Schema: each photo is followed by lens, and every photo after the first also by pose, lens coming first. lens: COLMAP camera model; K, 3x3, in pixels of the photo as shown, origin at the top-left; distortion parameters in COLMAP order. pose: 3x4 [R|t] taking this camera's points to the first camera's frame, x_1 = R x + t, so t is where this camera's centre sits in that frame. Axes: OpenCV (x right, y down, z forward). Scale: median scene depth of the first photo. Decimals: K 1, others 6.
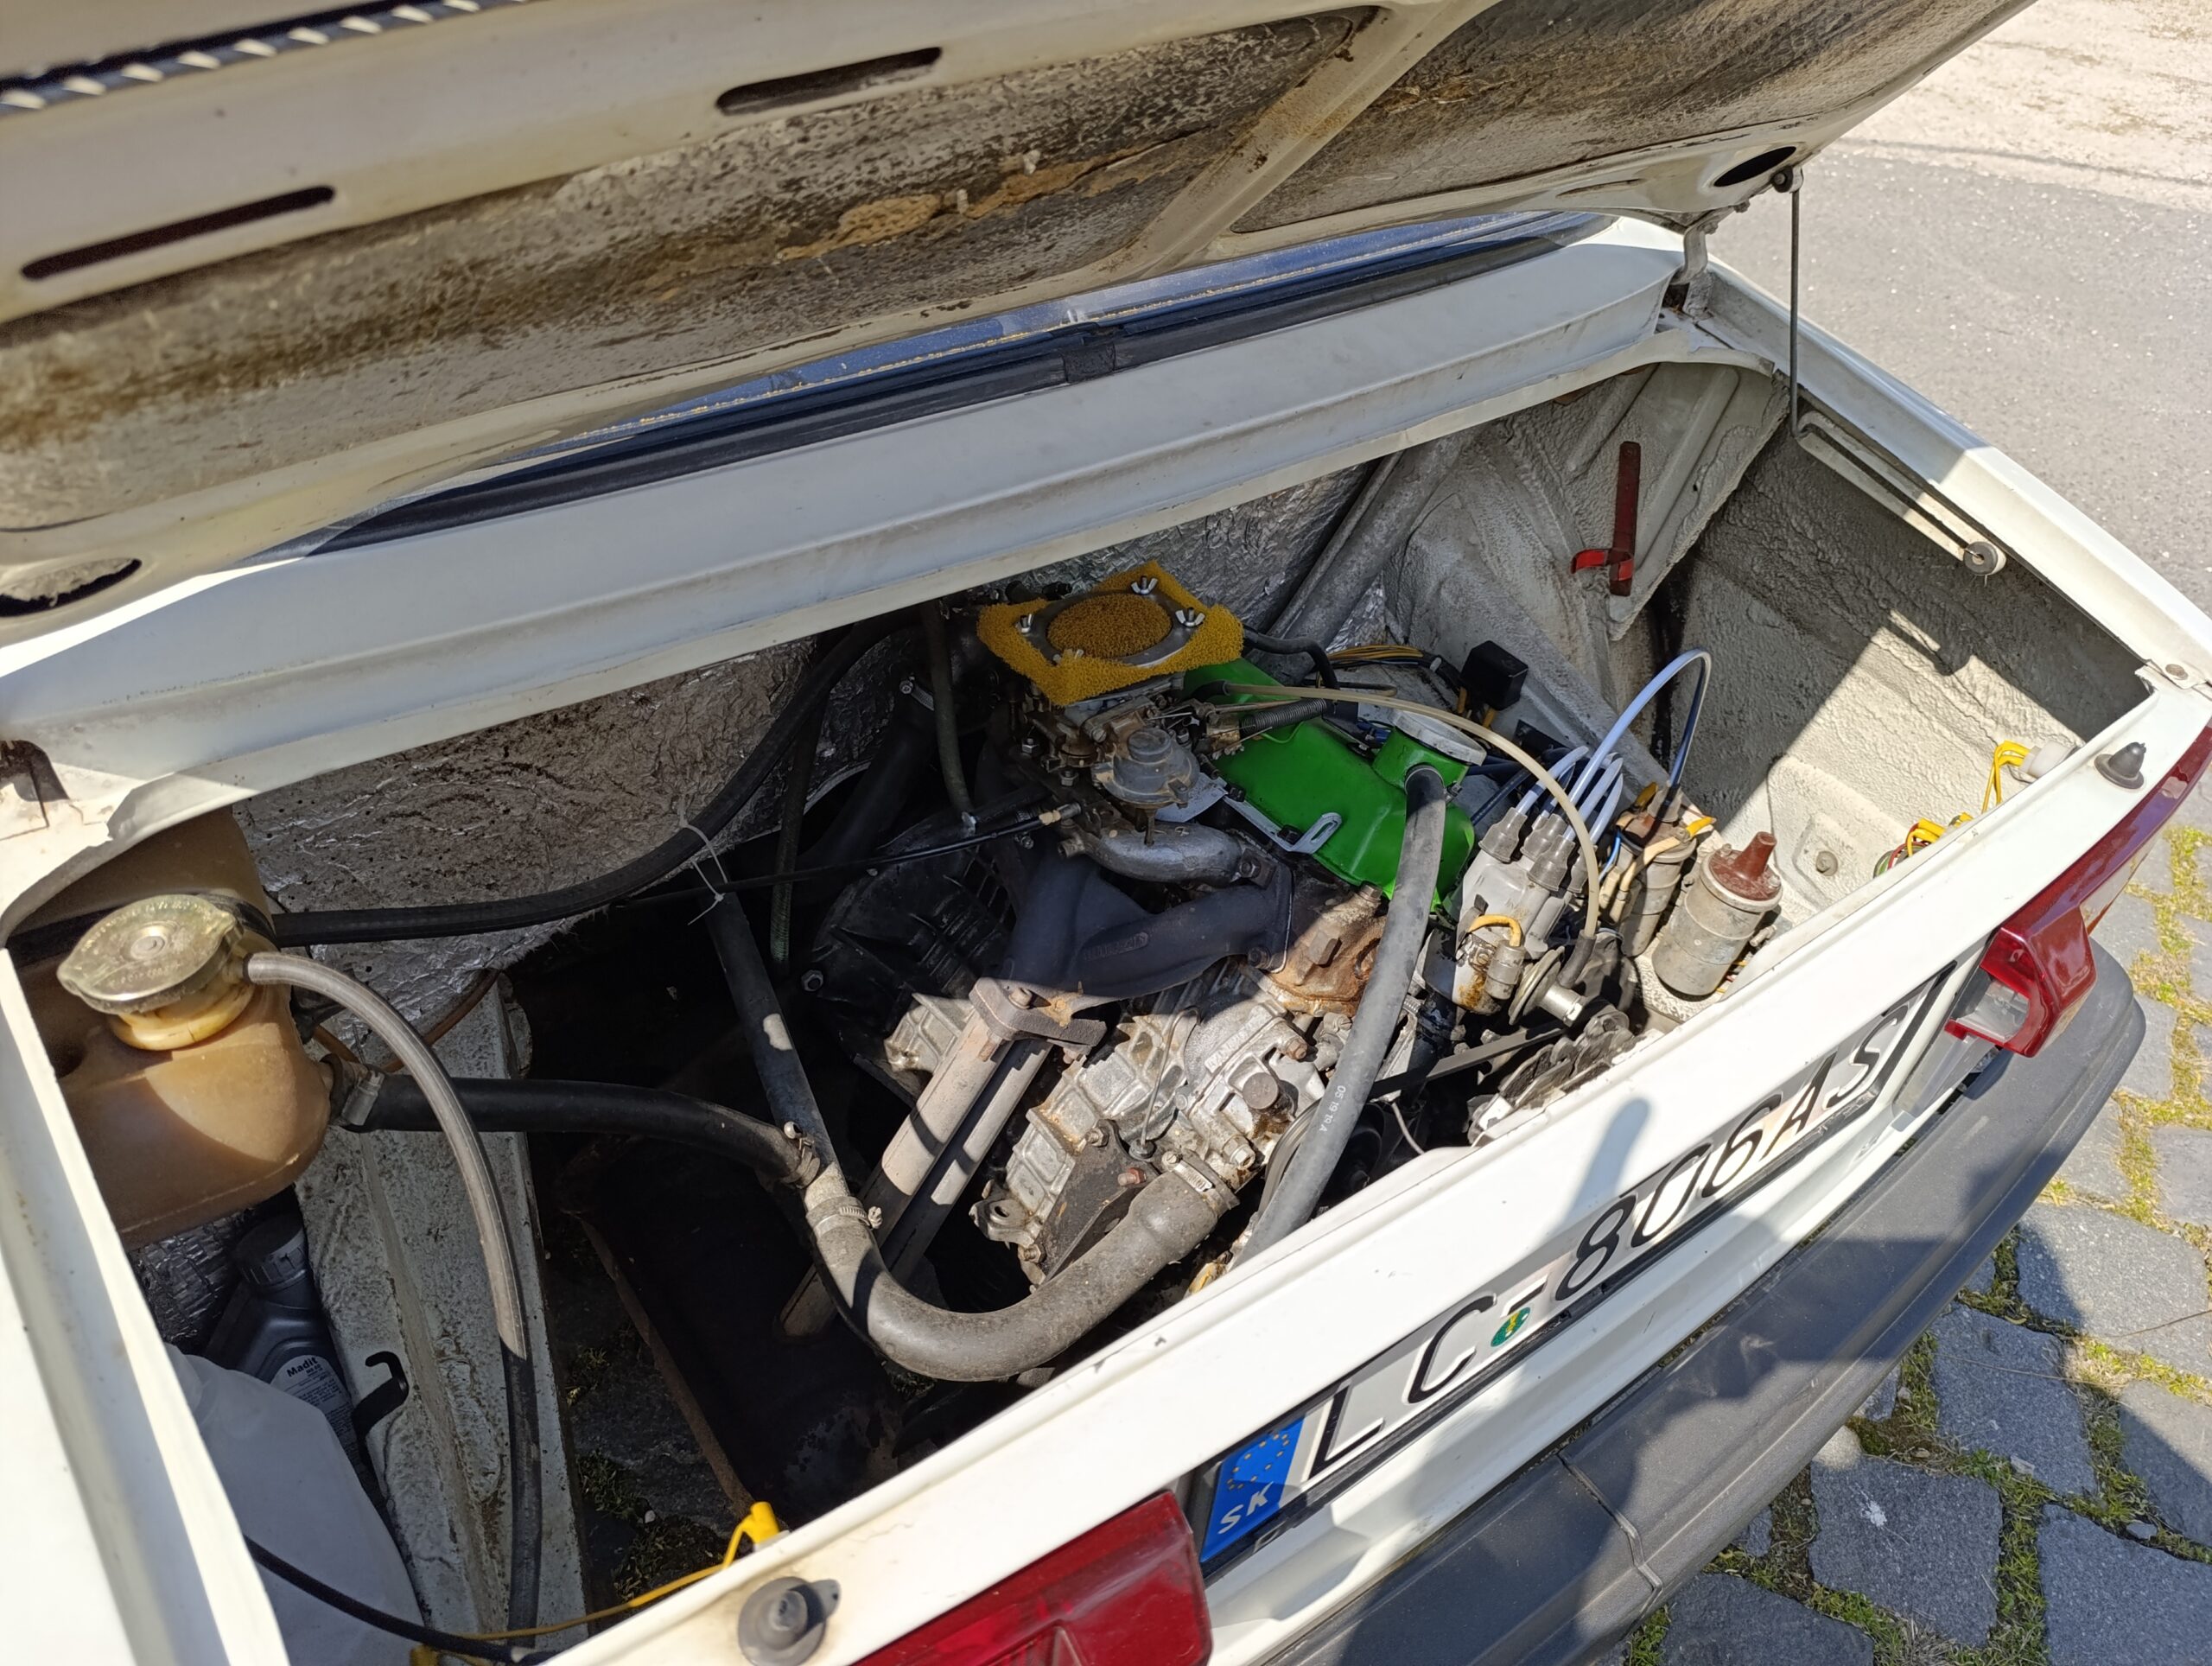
lens RADIAL K [[1501.5, 0, 1117.1], [0, 1501.5, 837.0], [0, 0, 1]] dist [0.026189, -0.034723]
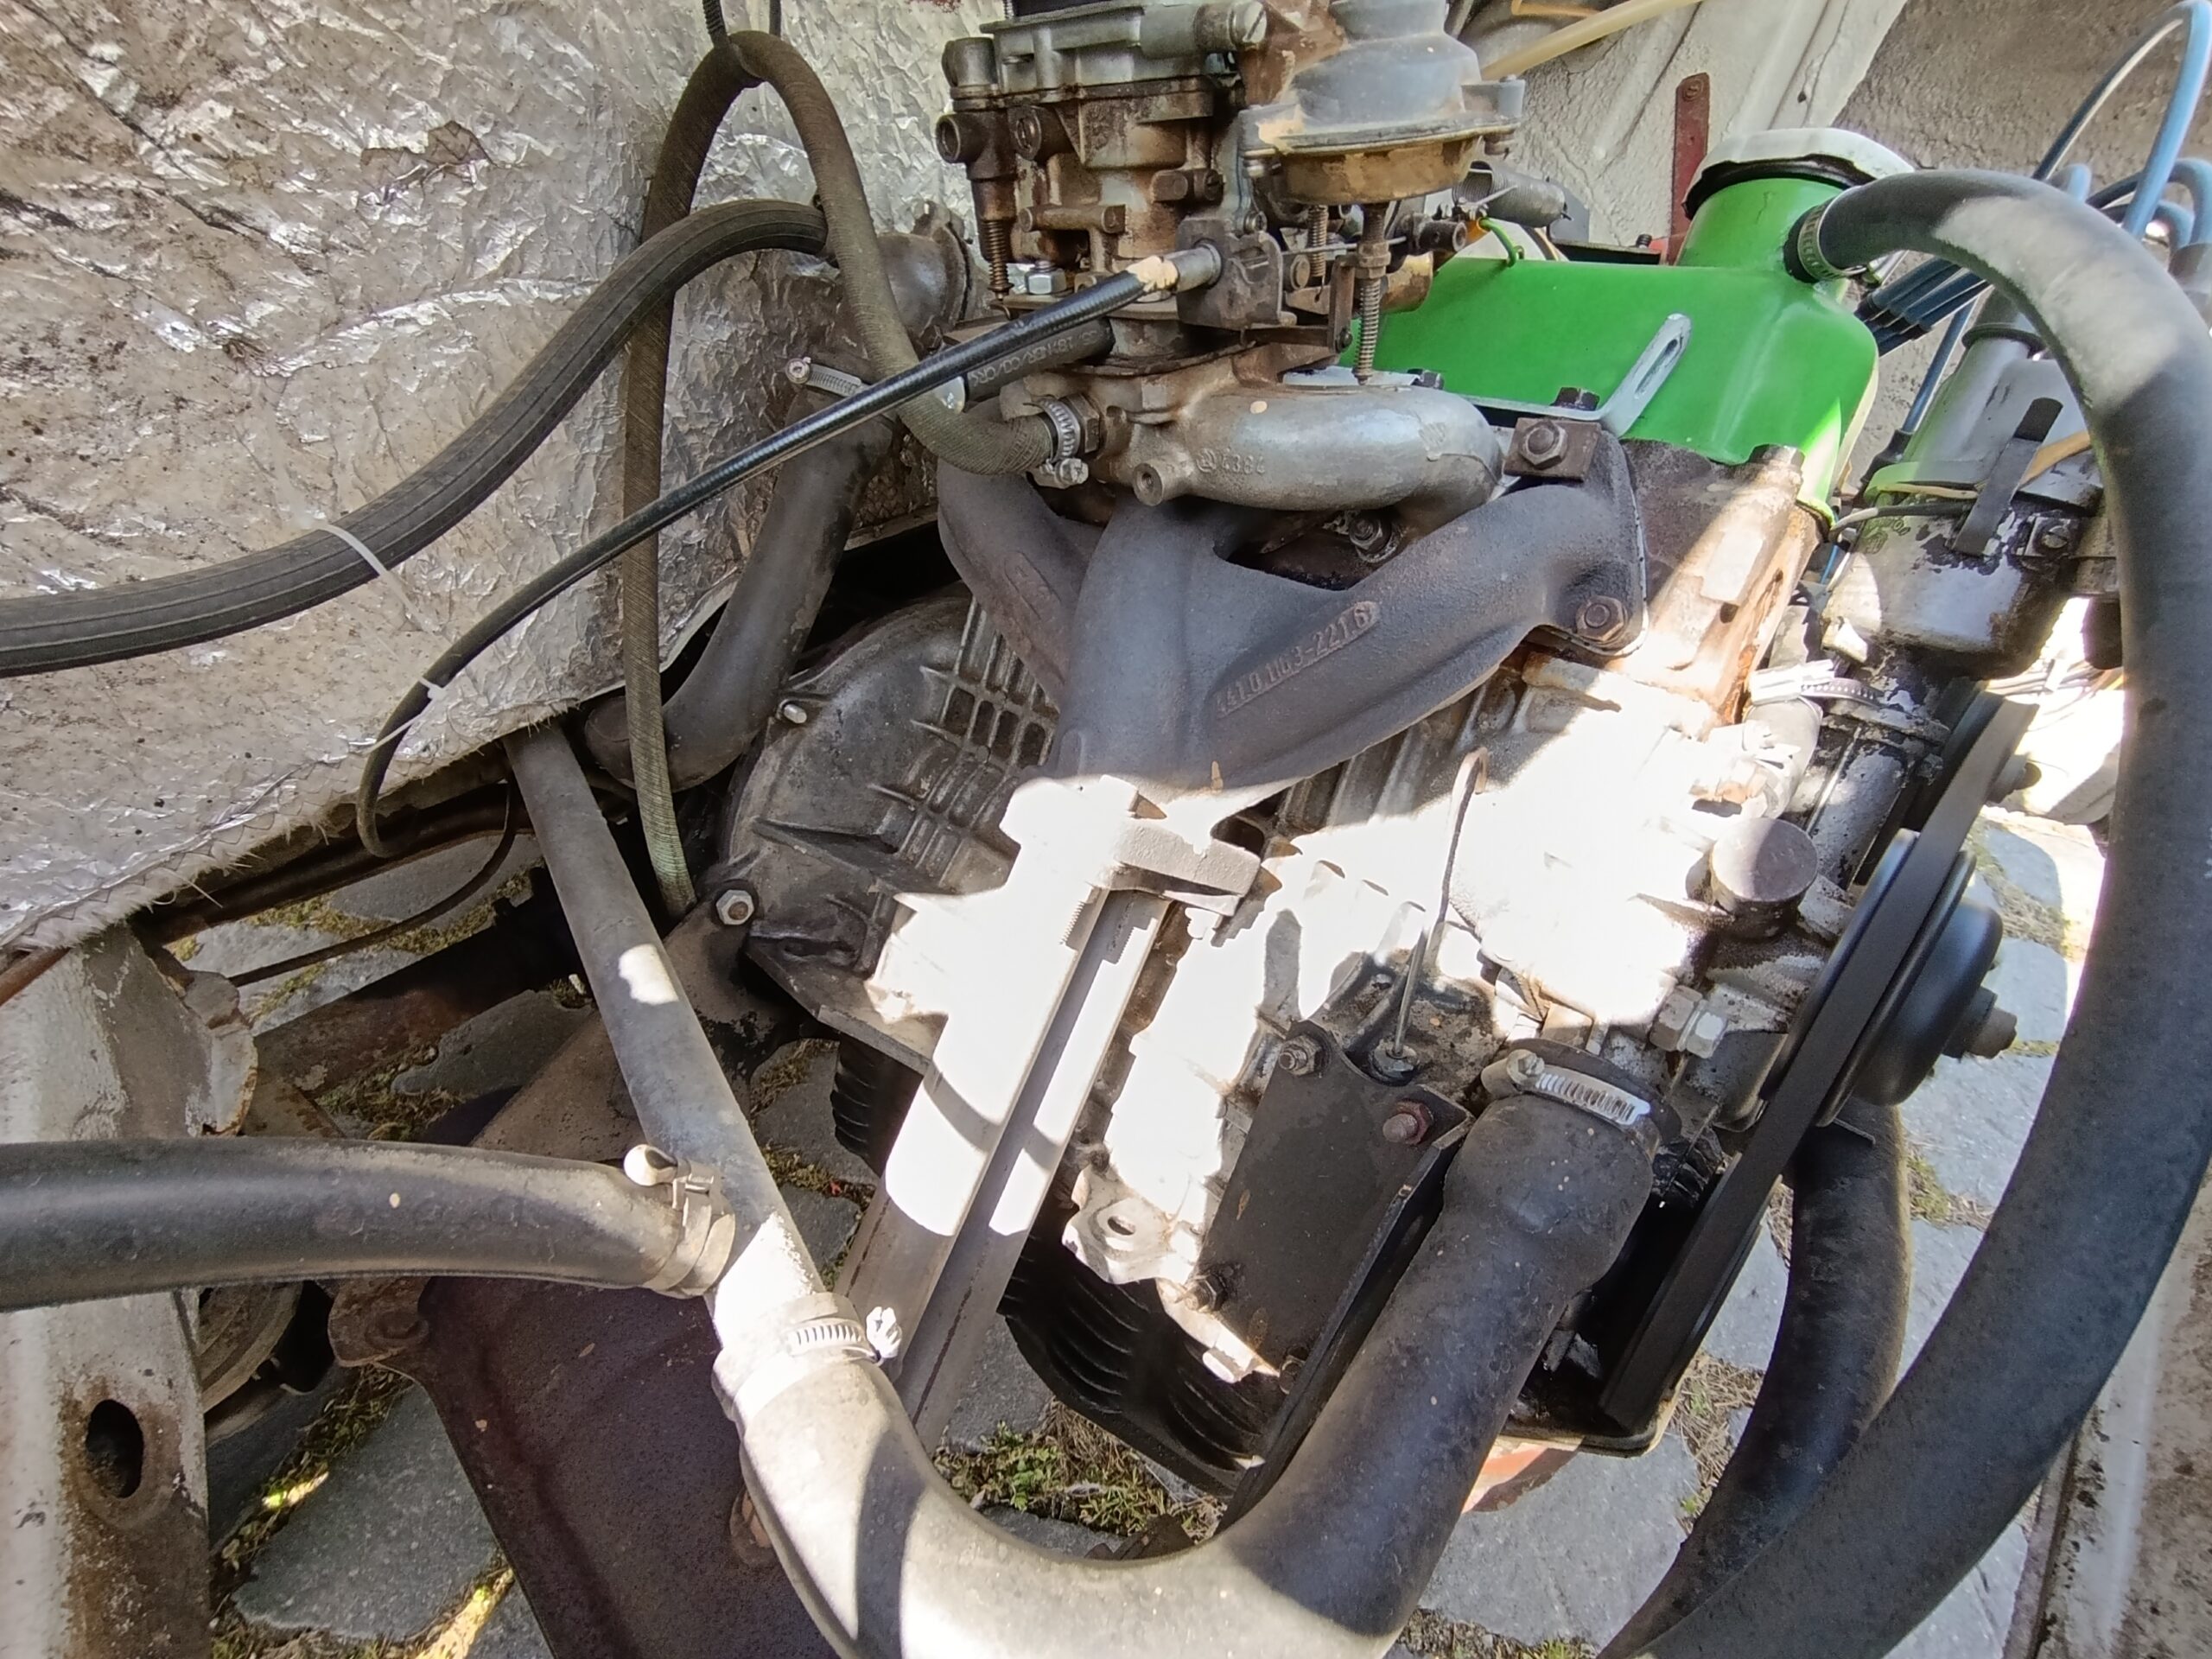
lens RADIAL K [[988.9, 0, 1105.3], [0, 988.9, 876.4], [0, 0, 1]] dist [-0.013781, 0.010125]
pose [[0.982613, -0.166009, 0.083145, -0.095116], [0.166497, 0.986041, 0.001078, 0.128138], [-0.082163, 0.012784, 0.996537, 0.670218]]
